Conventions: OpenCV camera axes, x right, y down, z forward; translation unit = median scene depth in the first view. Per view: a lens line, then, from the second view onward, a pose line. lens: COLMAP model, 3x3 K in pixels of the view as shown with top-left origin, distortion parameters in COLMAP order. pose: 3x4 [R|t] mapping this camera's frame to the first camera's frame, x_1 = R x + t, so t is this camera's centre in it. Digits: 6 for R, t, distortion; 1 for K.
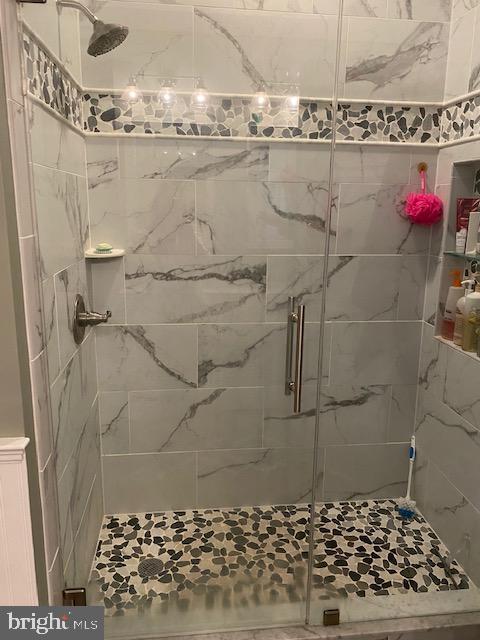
lens RADIAL K [[489.8, 0, 240.7], [0, 489.8, 319.7], [0, 0, 1]] dist [0.049773, -0.058406]
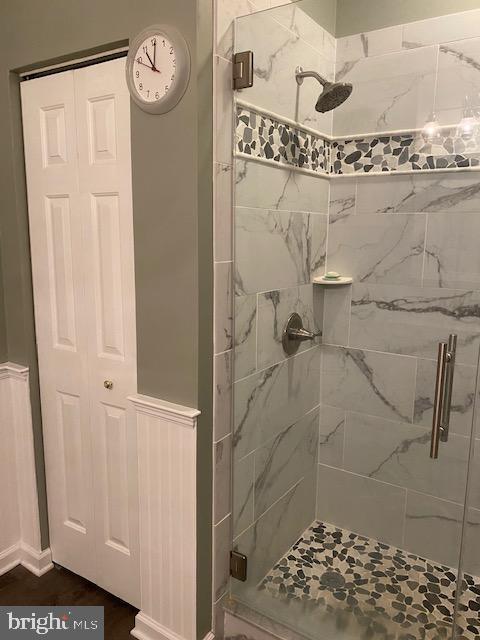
lens RADIAL K [[489.8, 0, 242.4], [0, 489.8, 321.7], [0, 0, 1]] dist [0.049773, -0.058406]
pose [[0.765549, 0.110991, -0.633731, 0.278295], [-0.148558, 0.988884, -0.006268, -0.004209], [0.625991, 0.098944, 0.773528, 0.017441]]
